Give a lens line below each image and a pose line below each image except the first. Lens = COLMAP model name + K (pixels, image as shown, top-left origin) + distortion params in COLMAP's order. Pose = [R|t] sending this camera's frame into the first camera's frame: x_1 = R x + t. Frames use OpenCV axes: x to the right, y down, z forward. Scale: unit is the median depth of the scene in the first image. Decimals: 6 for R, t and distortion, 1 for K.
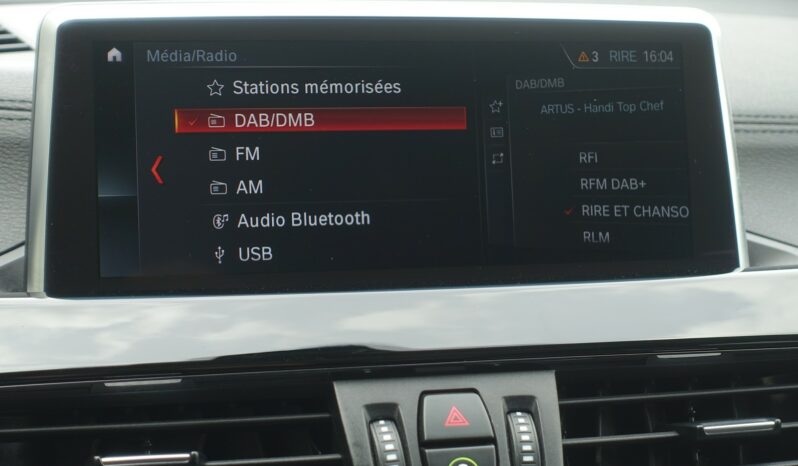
lens RADIAL K [[1363.5, 0, 399.0], [0, 1363.5, 233.0], [0, 0, 1]] dist [-0.076981, -0.128127]
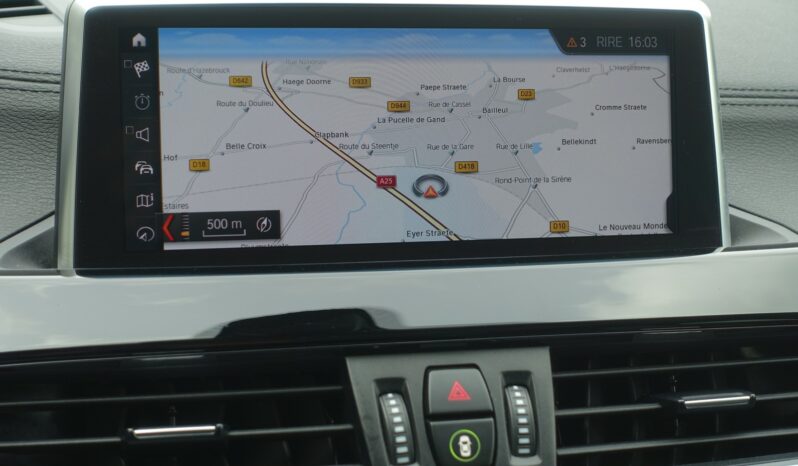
lens RADIAL K [[1363.5, 0, 399.0], [0, 1363.5, 233.0], [0, 0, 1]] dist [-0.076981, -0.128127]
pose [[0.999714, 0.015966, 0.017815, -0.025585], [-0.017388, 0.996418, 0.082752, -0.076281], [-0.016430, -0.083038, 0.996411, -0.069081]]
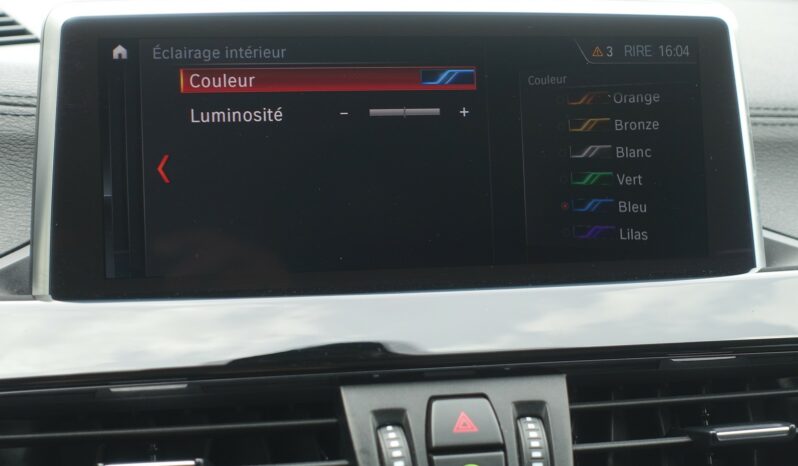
lens RADIAL K [[1363.5, 0, 399.0], [0, 1363.5, 233.0], [0, 0, 1]] dist [-0.076981, -0.128127]
pose [[0.999865, 0.001222, -0.016371, 0.009806], [-0.000883, 0.999785, 0.020696, -0.021600], [0.016393, -0.020679, 0.999652, 0.016124]]
